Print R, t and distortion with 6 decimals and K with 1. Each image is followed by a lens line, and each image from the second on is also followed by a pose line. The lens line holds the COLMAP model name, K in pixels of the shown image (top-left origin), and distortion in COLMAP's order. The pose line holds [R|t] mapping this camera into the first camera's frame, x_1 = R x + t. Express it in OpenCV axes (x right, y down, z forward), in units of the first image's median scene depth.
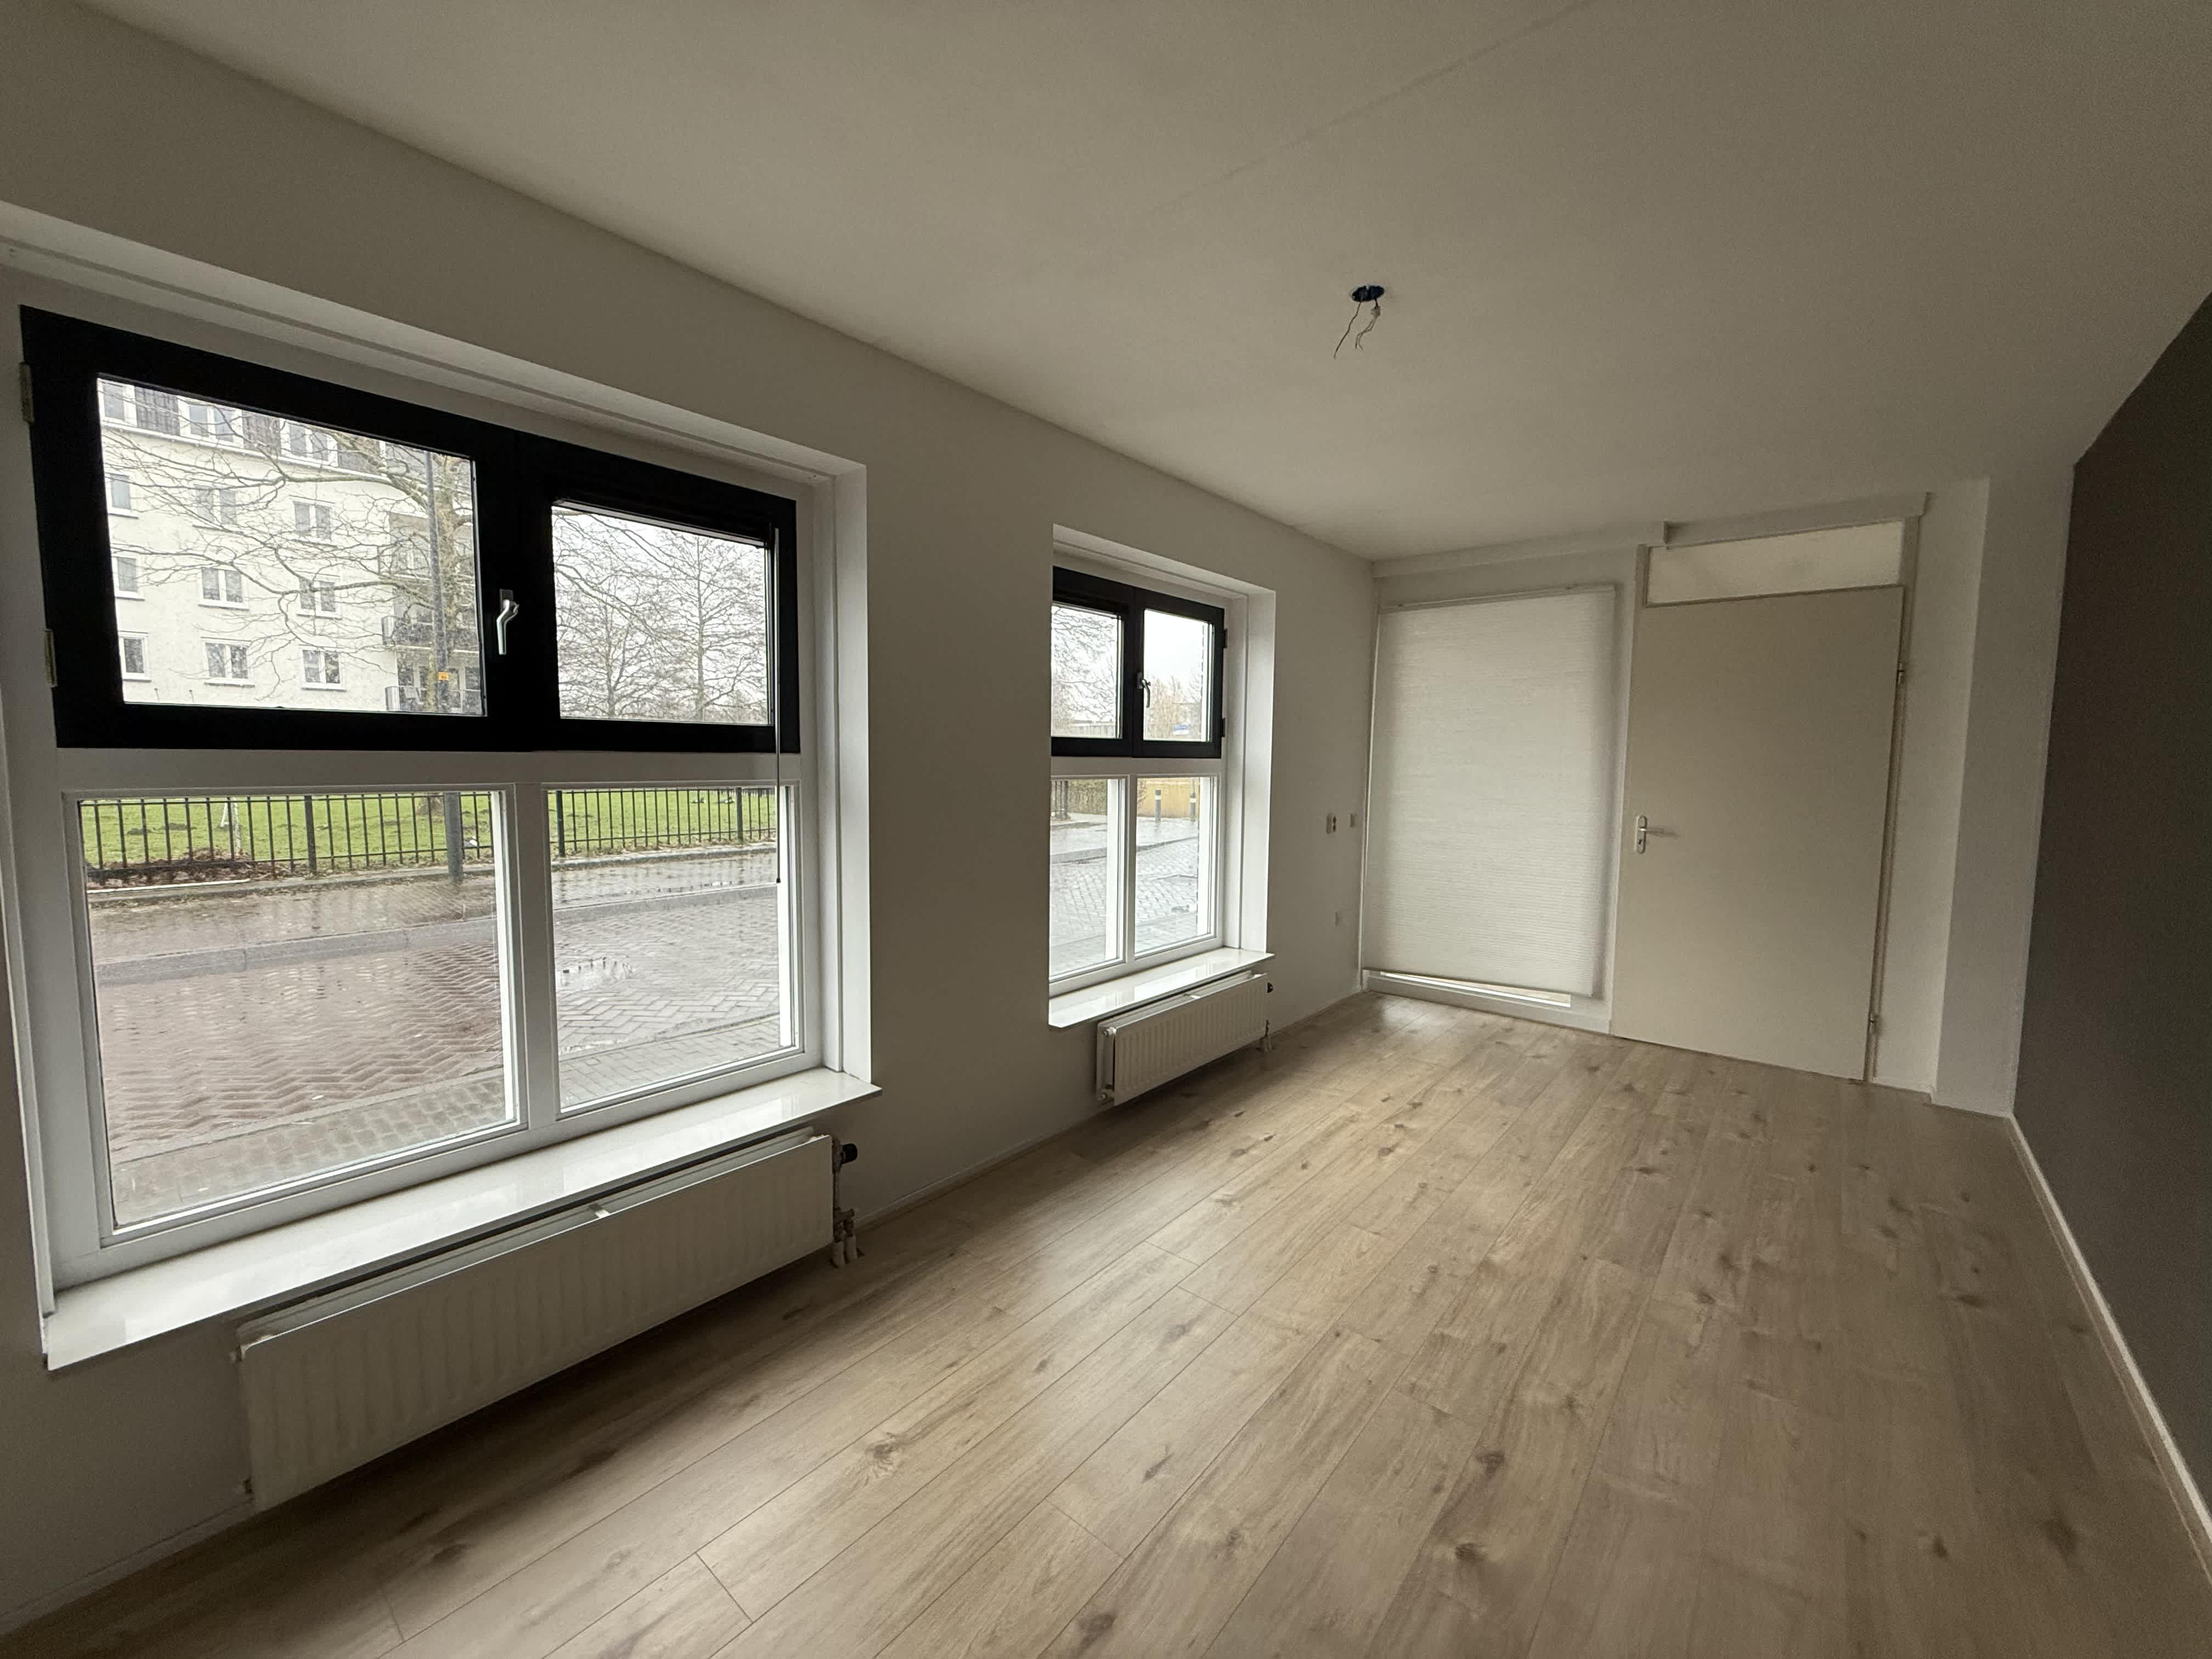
lens RADIAL K [[880.5, 0, 1103.3], [0, 880.5, 832.8], [0, 0, 1]] dist [-0.001450, -0.000250]
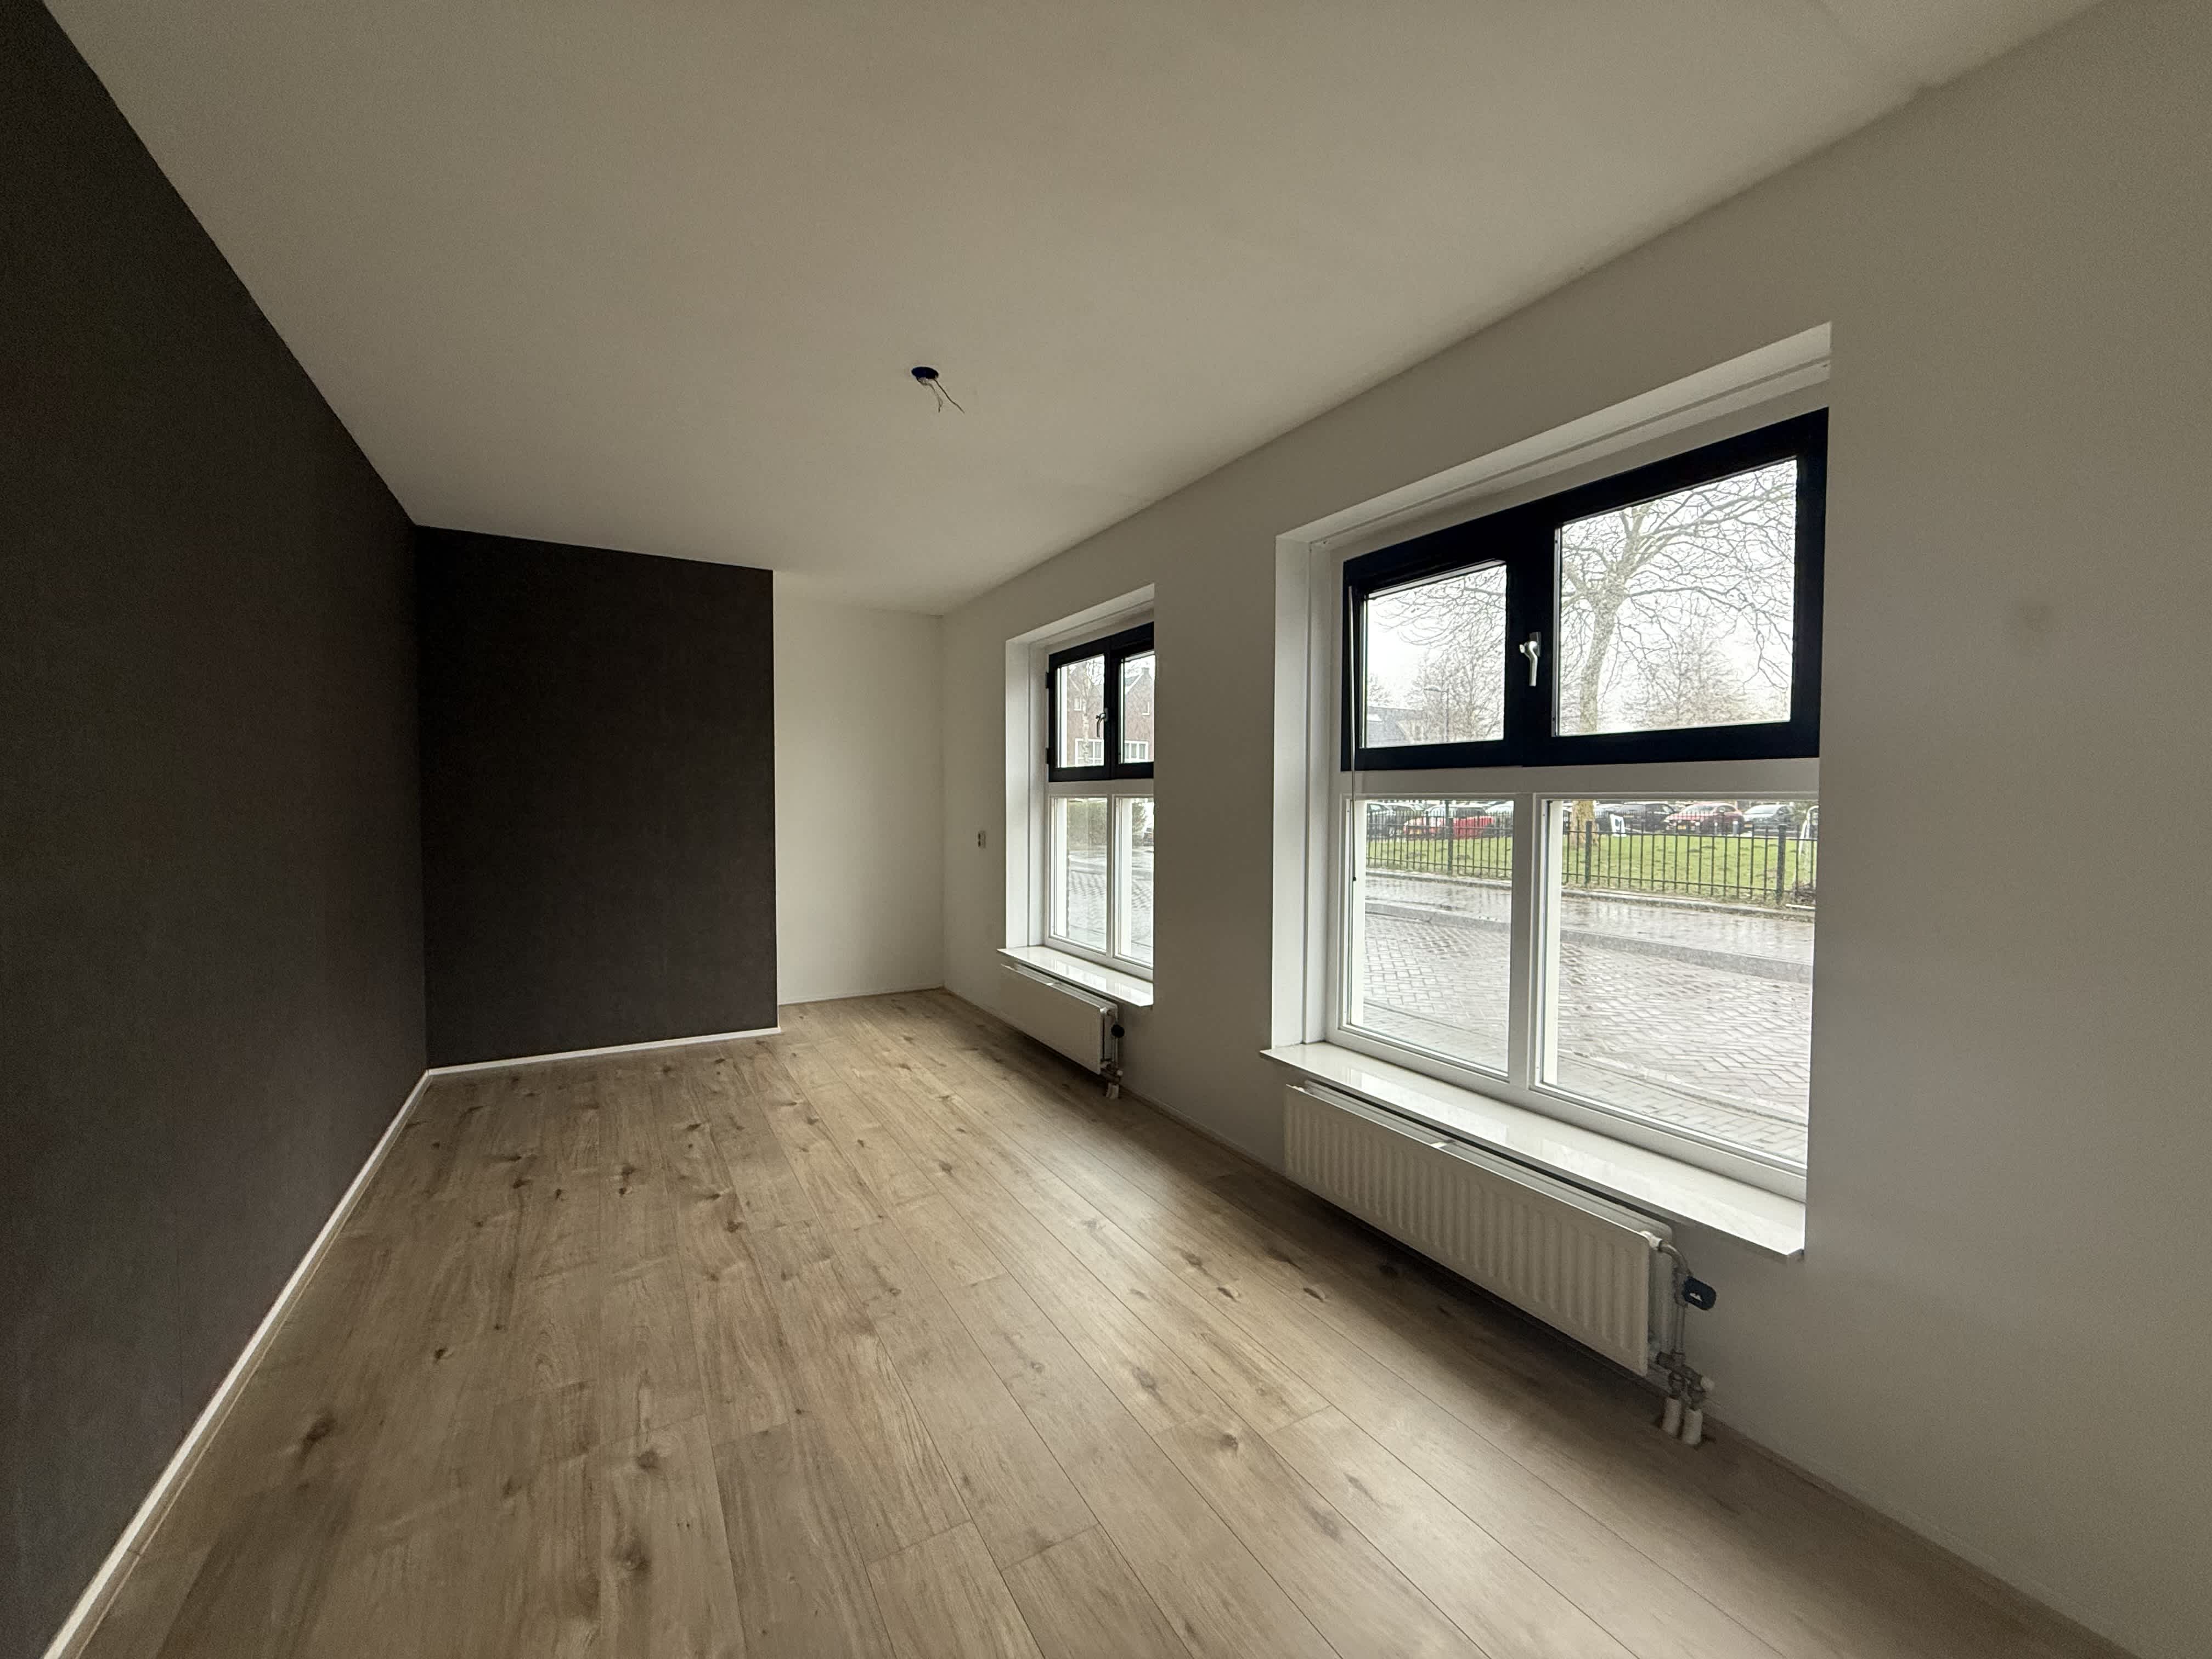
lens RADIAL K [[880.5, 0, 1101.5], [0, 880.5, 826.3], [0, 0, 1]] dist [-0.001450, -0.000250]
pose [[-0.354708, 0.017433, -0.934815, 1.209823], [-0.088483, 0.994713, 0.052124, -0.077885], [0.930781, 0.101204, -0.351290, 1.531707]]
